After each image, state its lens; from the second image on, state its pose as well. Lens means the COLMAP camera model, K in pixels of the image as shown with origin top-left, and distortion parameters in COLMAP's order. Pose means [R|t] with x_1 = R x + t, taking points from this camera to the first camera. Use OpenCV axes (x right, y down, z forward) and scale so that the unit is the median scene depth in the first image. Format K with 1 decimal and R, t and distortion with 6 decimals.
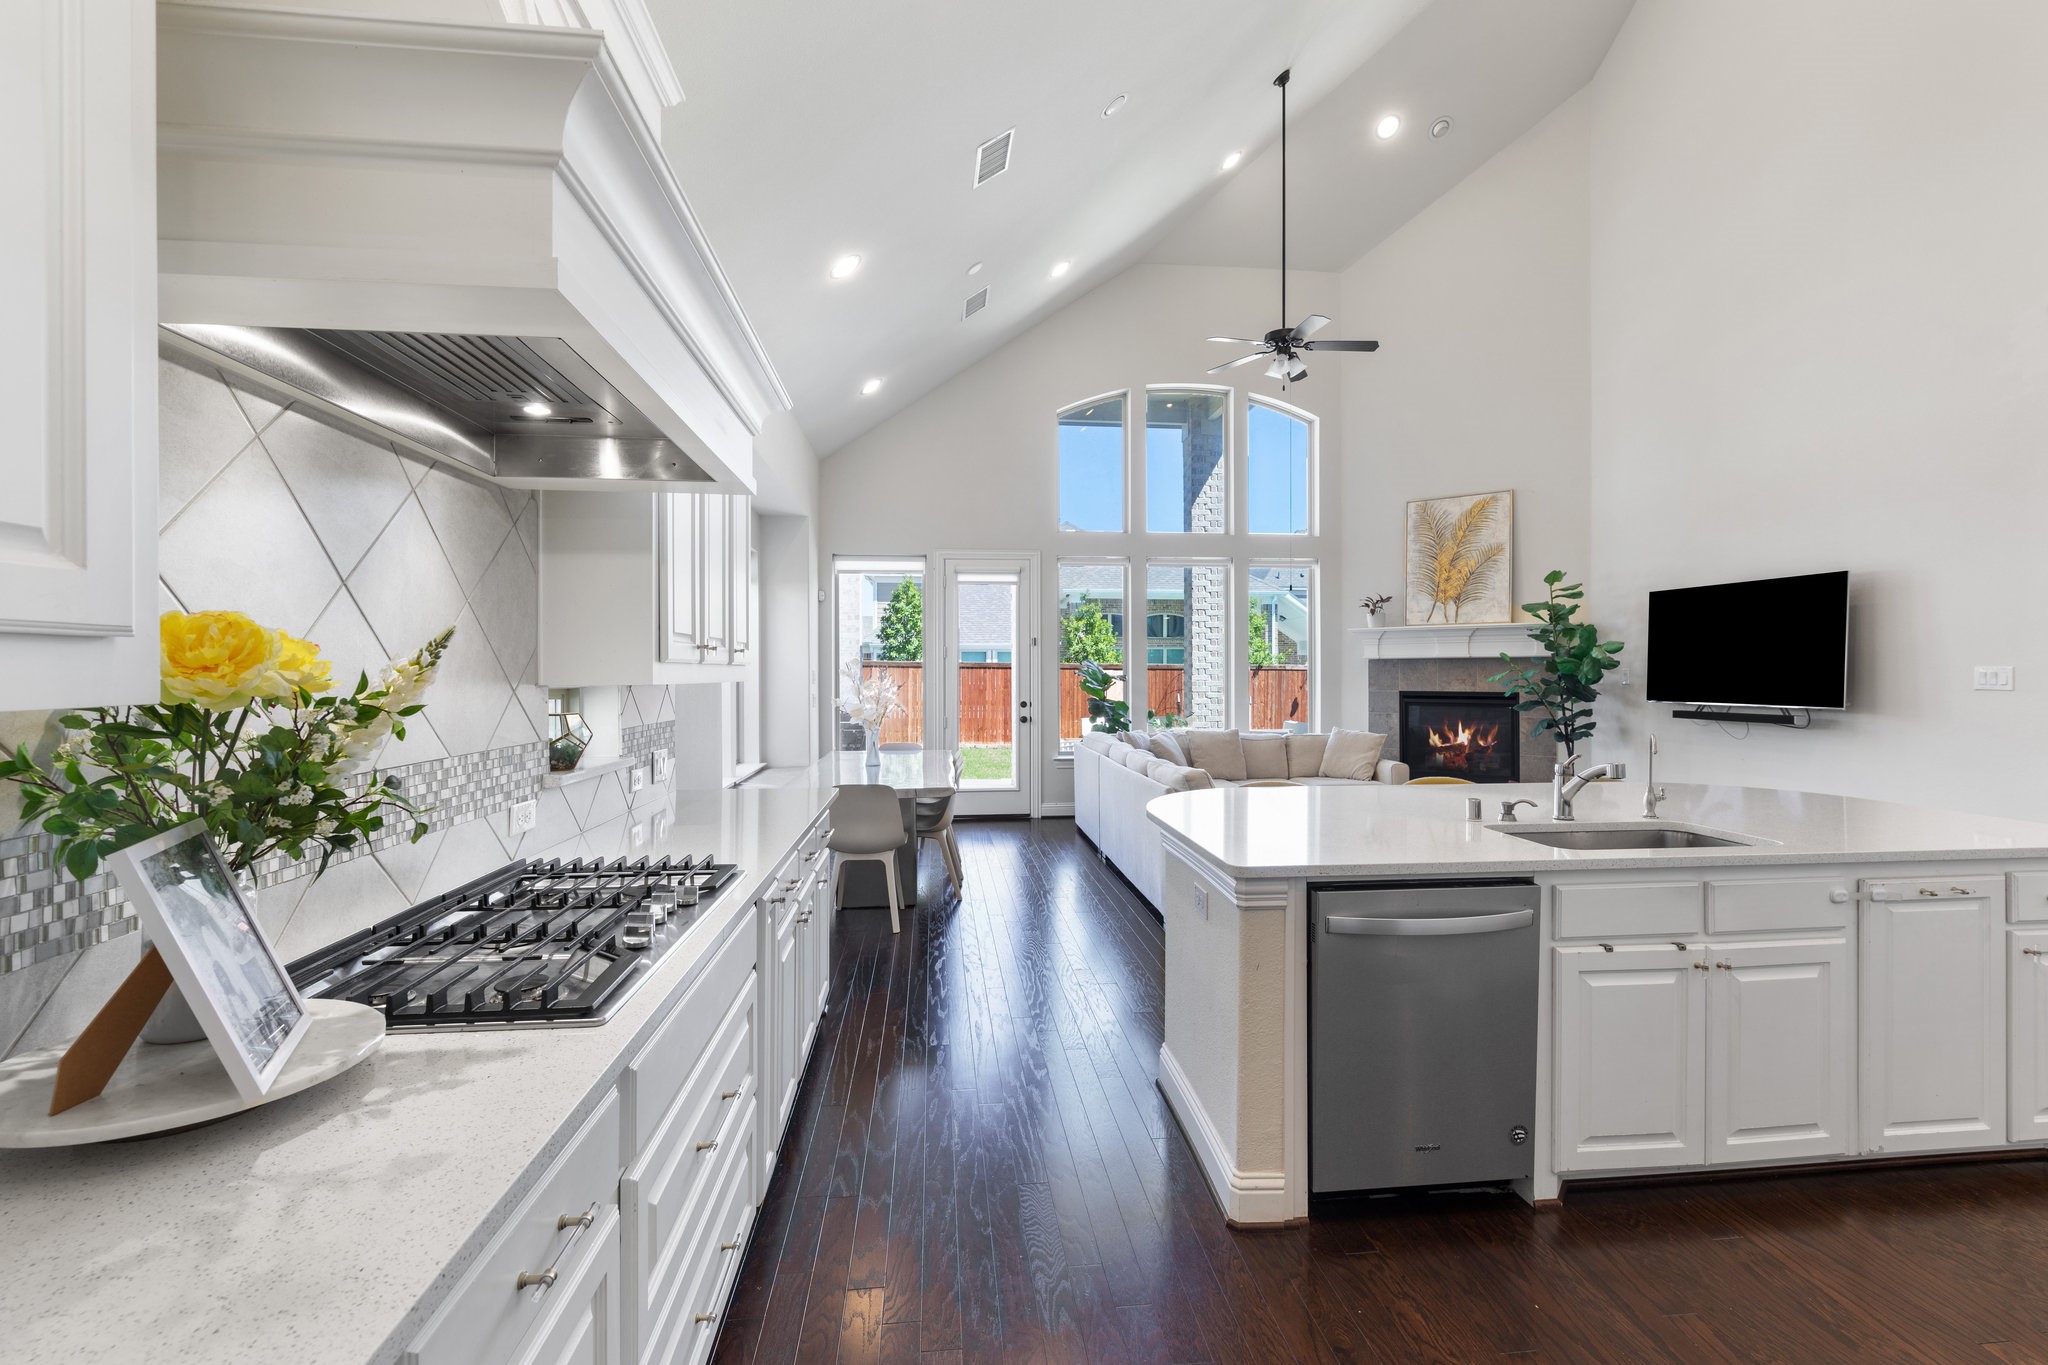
lens RADIAL K [[878.3, 0, 1031.3], [0, 878.3, 671.3], [0, 0, 1]] dist [-0.000437, 0.000047]
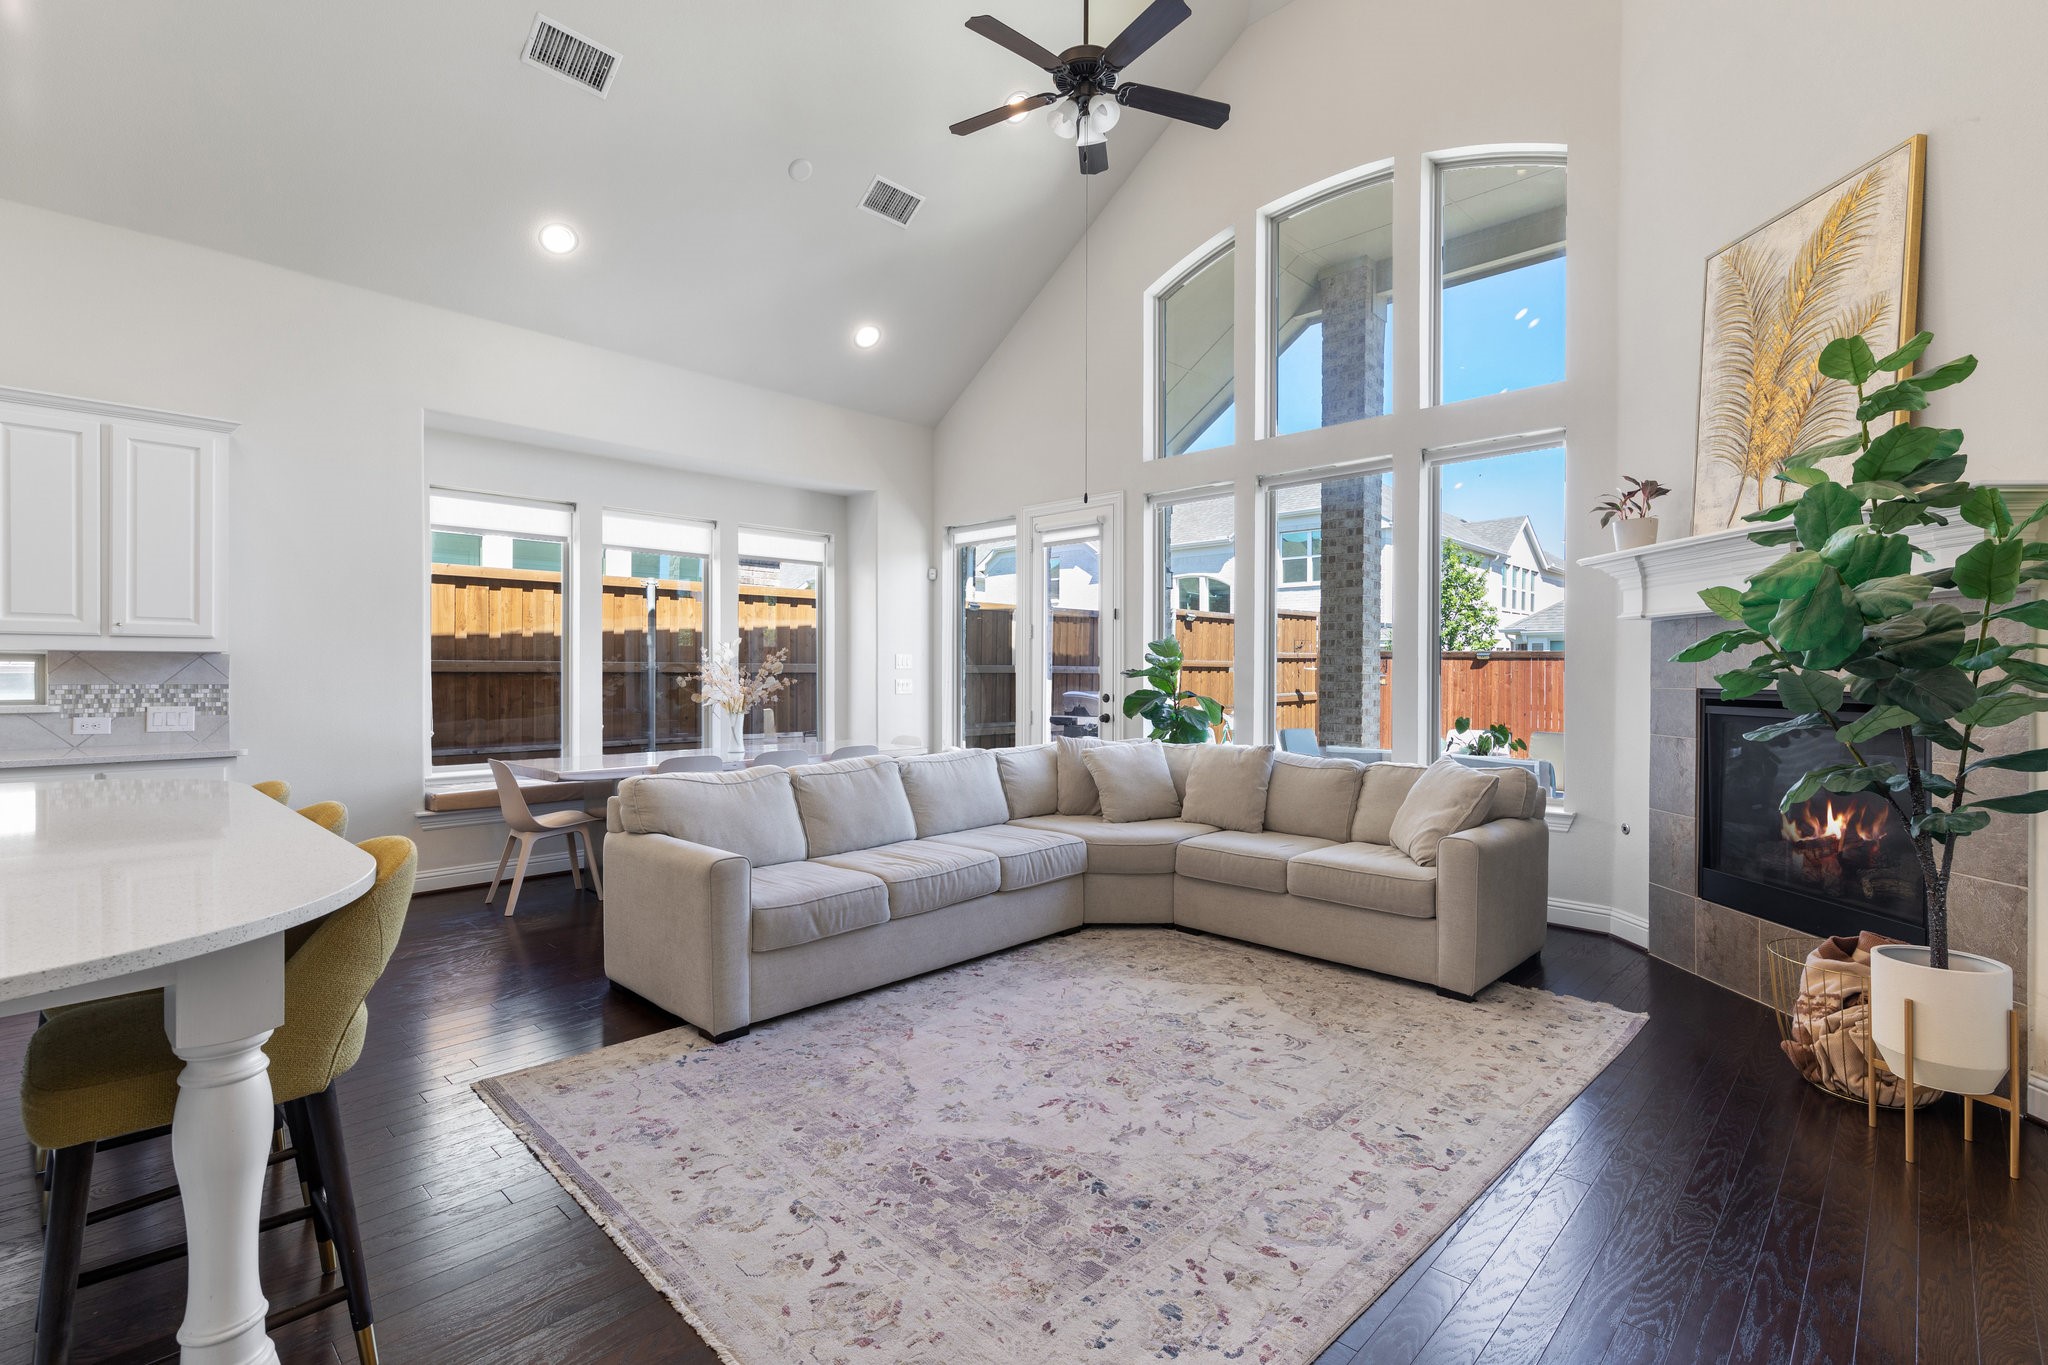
lens RADIAL K [[940.3, 0, 1032.8], [0, 940.3, 674.9], [0, 0, 1]] dist [0.003983, -0.000375]
pose [[0.645655, 0.005651, -0.763608, 0.649014], [-0.002807, 0.999983, 0.005027, 0.016089], [0.763624, -0.001102, 0.645661, 0.496592]]
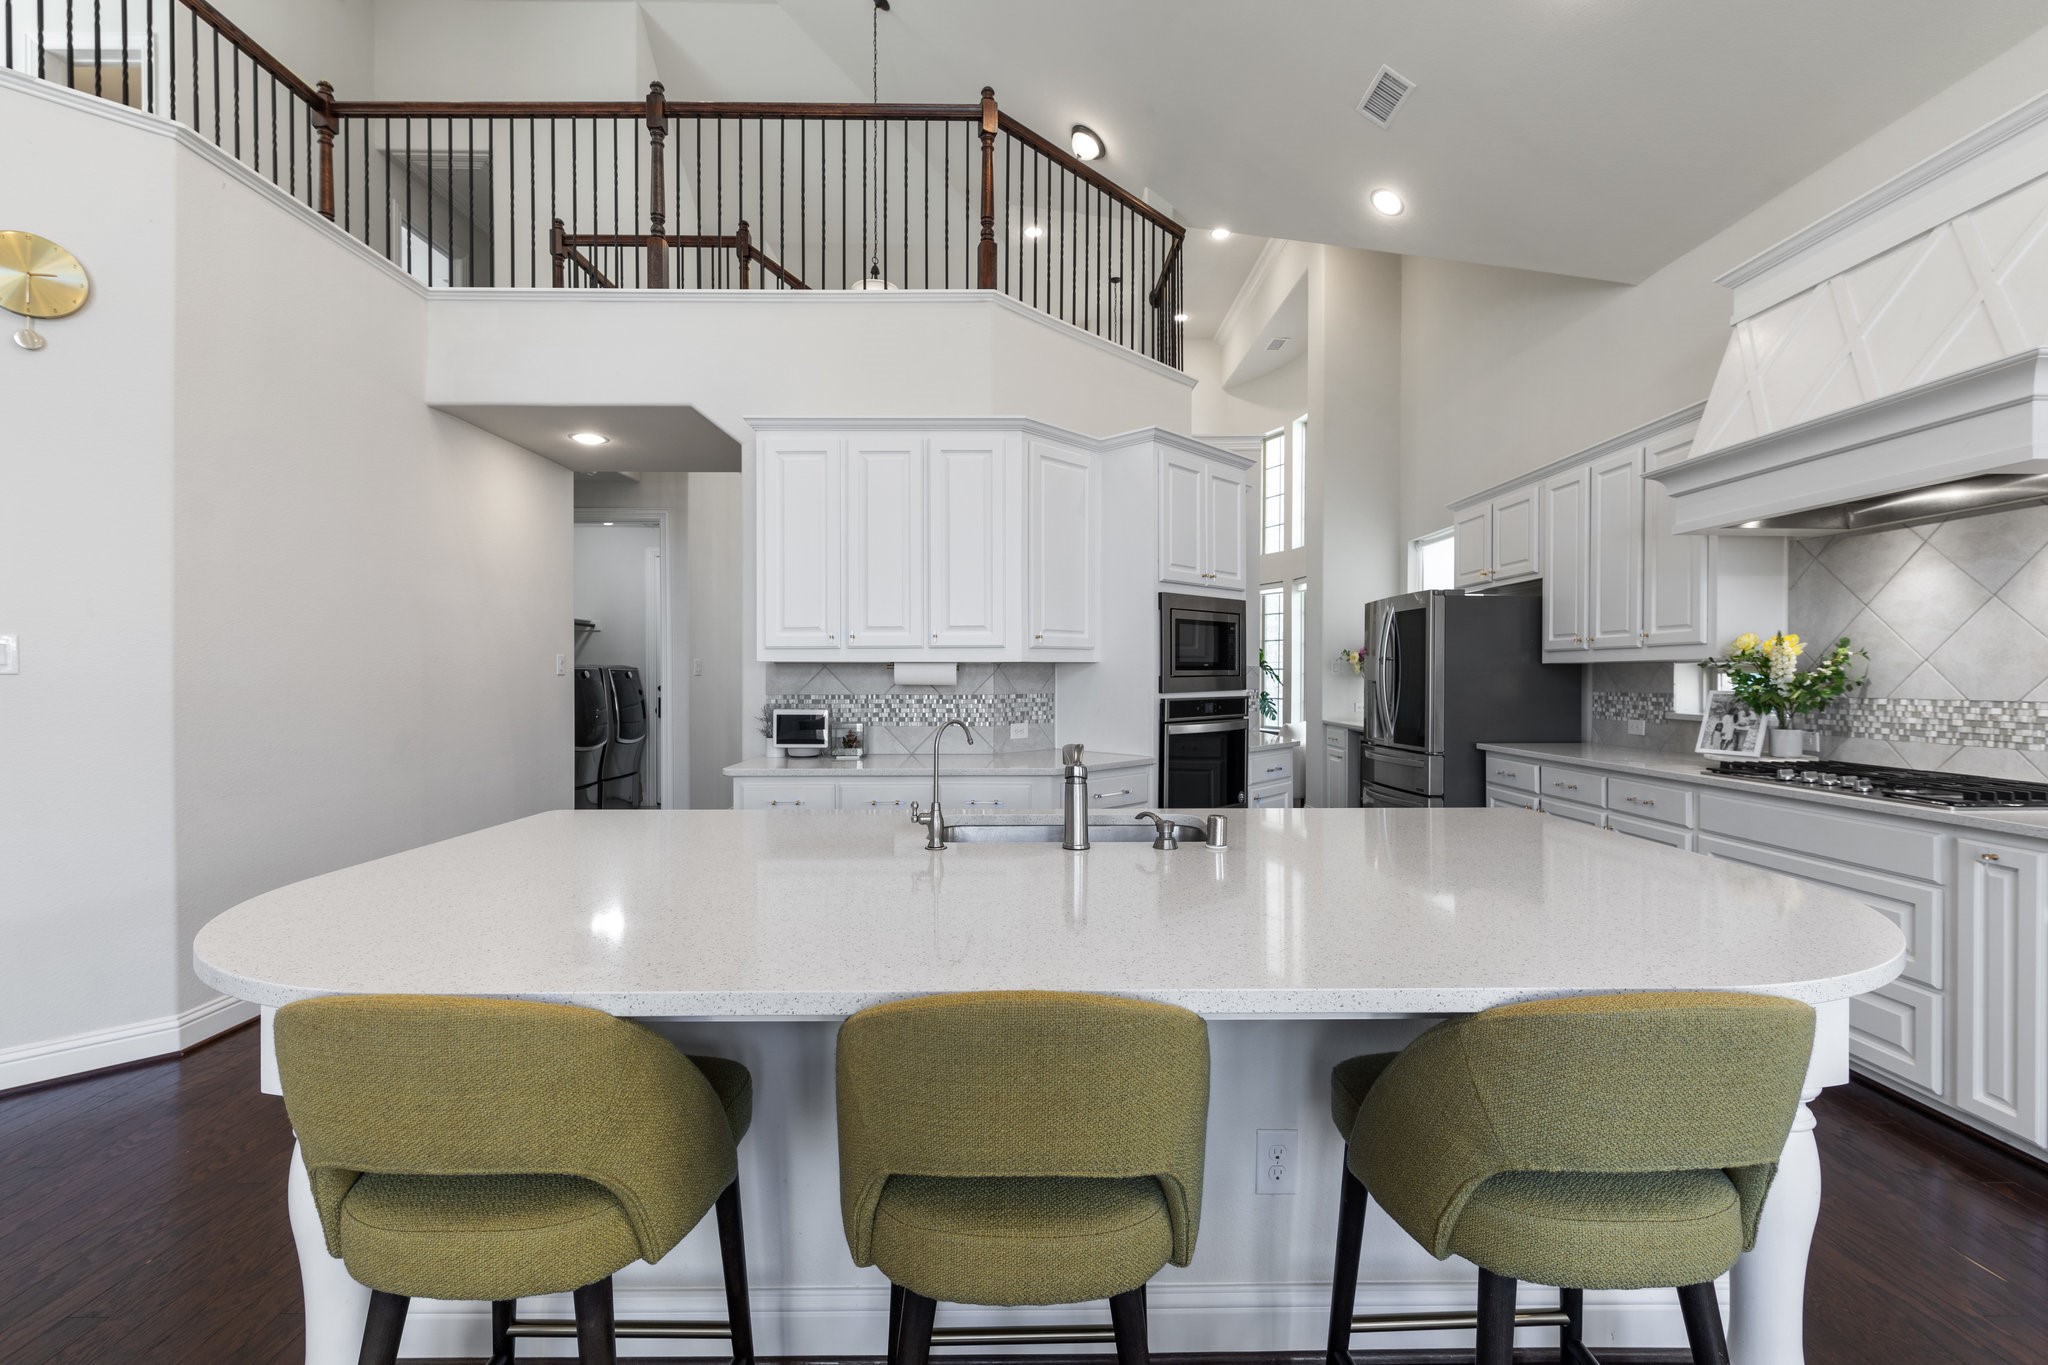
lens RADIAL K [[870.2, 0, 1030.5], [0, 870.2, 677.2], [0, 0, 1]] dist [0.002140, -0.000254]
pose [[-0.995379, 0.000948, 0.096017, 0.226579], [0.001121, 0.999998, 0.001740, 0.014295], [-0.096015, 0.001839, -0.995378, 0.655543]]
